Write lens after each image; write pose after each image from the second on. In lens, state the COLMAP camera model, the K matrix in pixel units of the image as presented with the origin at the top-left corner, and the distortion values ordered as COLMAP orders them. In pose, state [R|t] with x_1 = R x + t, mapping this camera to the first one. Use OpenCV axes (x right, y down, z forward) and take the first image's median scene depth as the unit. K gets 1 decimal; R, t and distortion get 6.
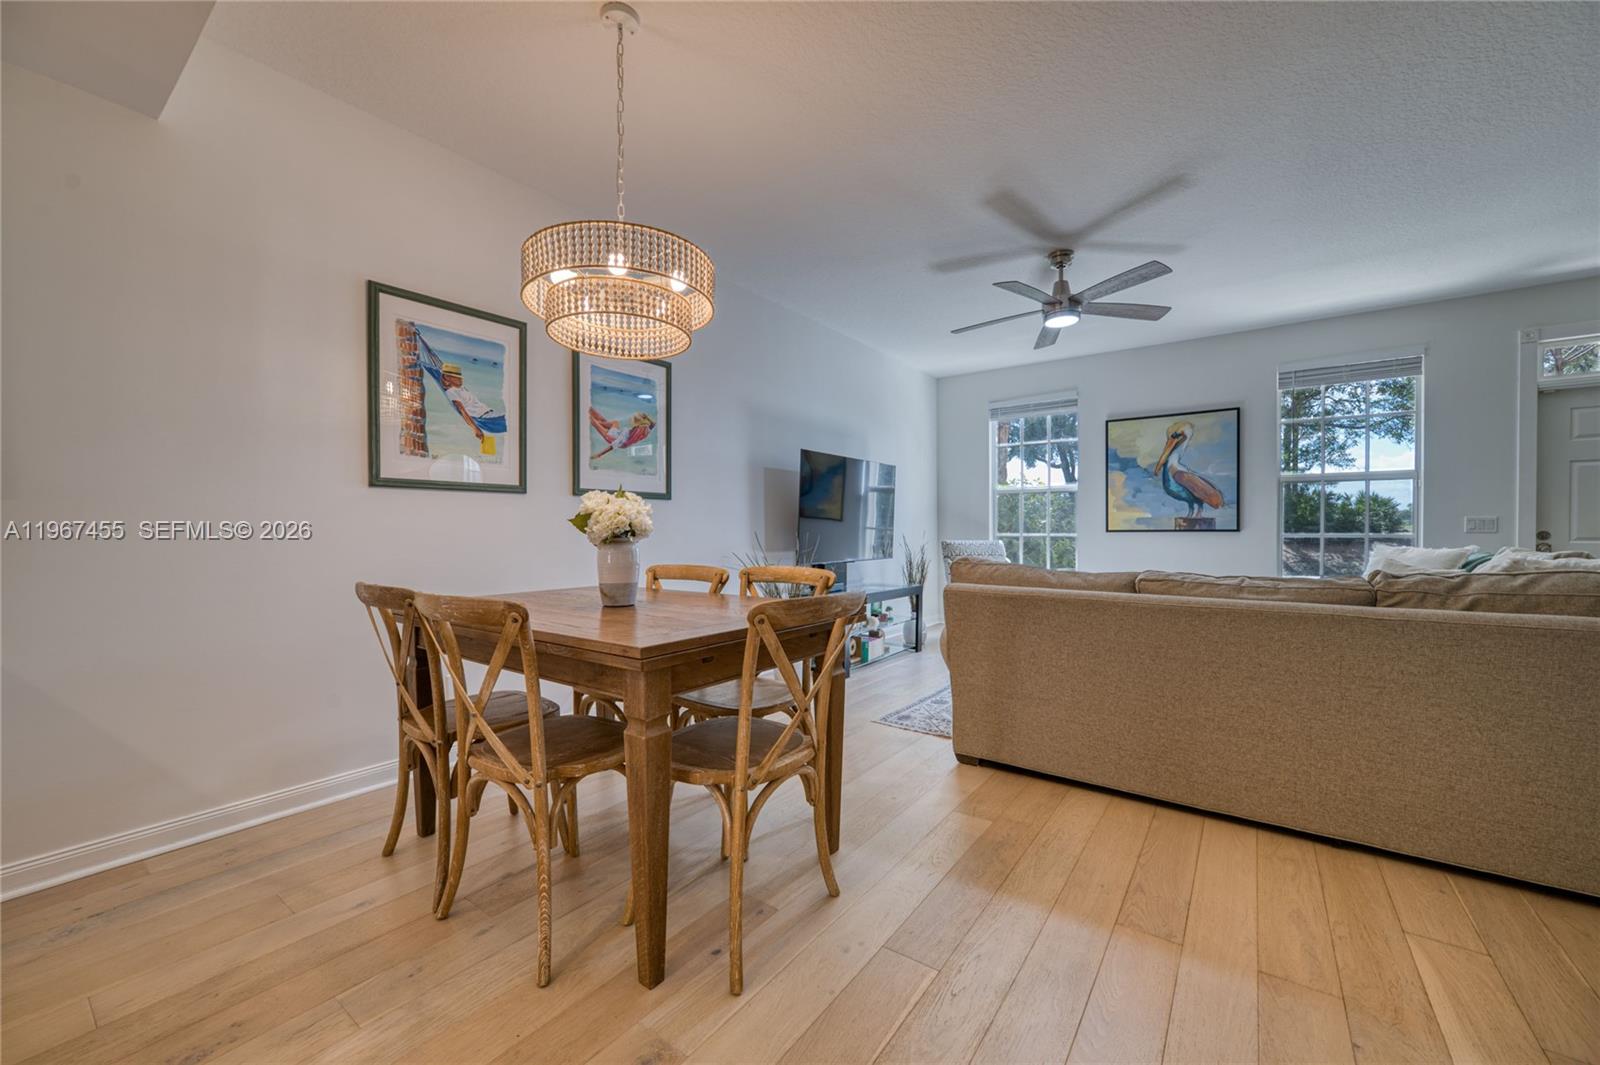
lens RADIAL K [[631.1, 0, 802.6], [0, 631.1, 539.3], [0, 0, 1]] dist [-0.015092, 0.005473]
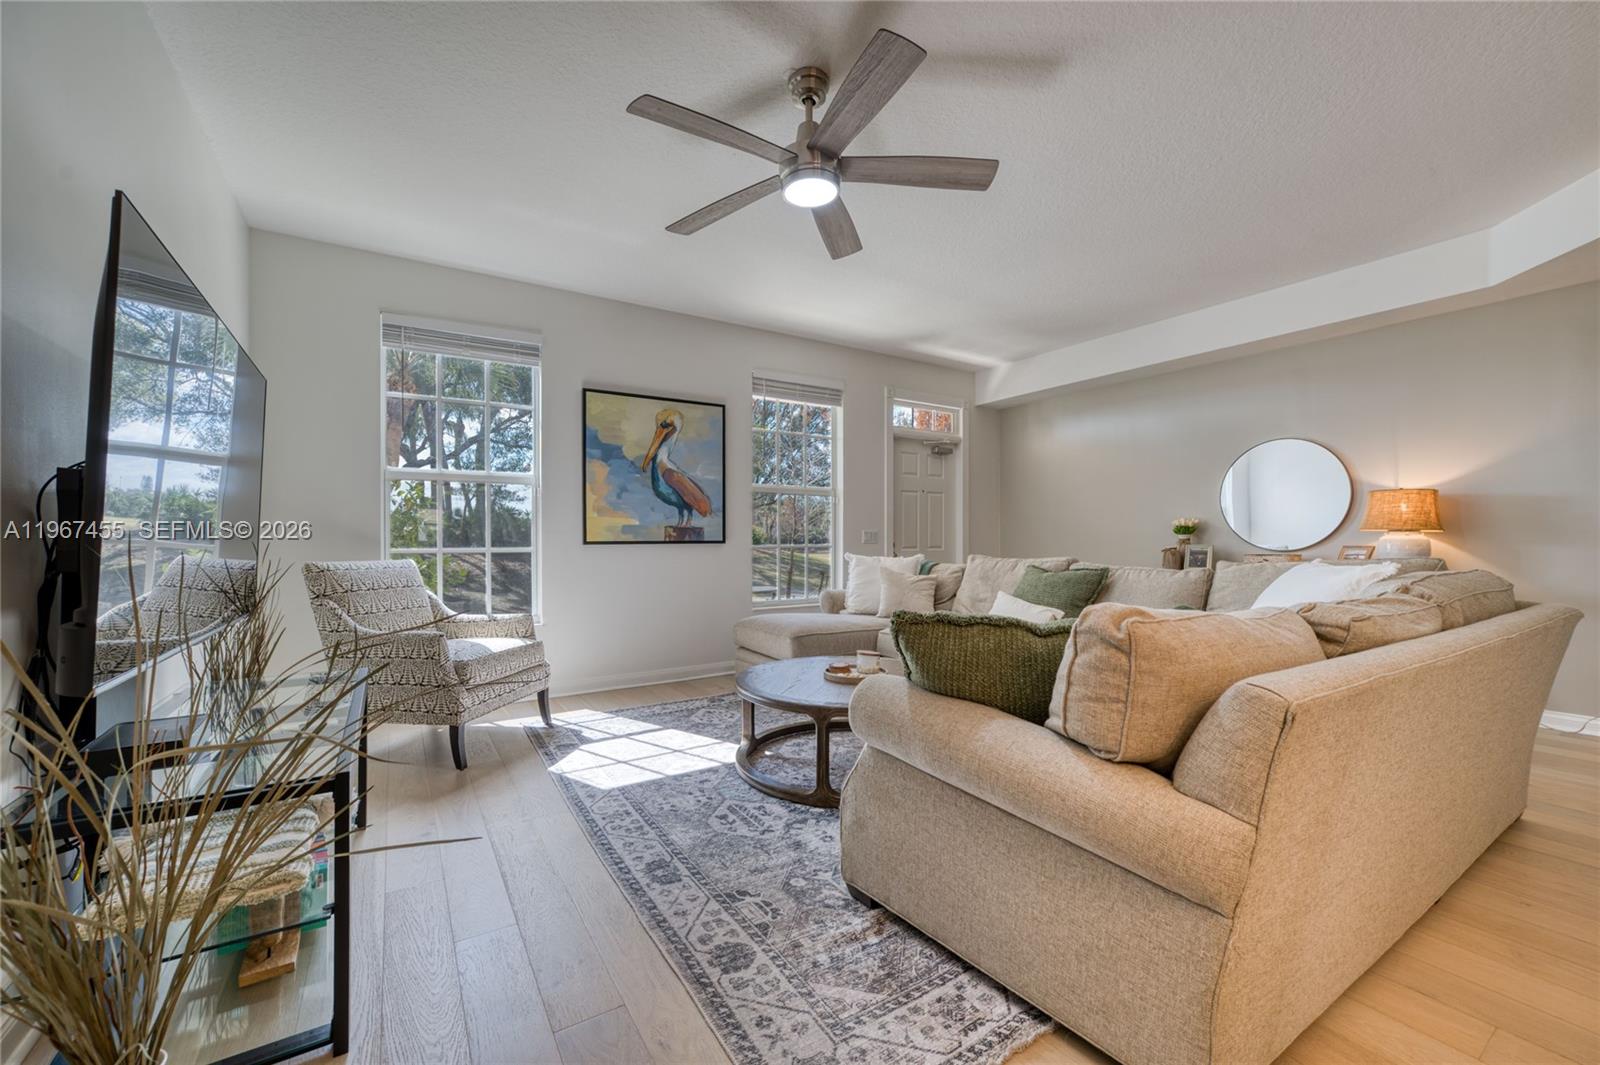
lens RADIAL K [[634.6, 0, 806.0], [0, 634.6, 536.6], [0, 0, 1]] dist [-0.001372, -0.000114]
pose [[0.361940, 0.004925, 0.932189, -0.144285], [0.013630, 0.999851, -0.010575, -0.014220], [-0.932102, 0.016534, 0.361819, 0.766346]]
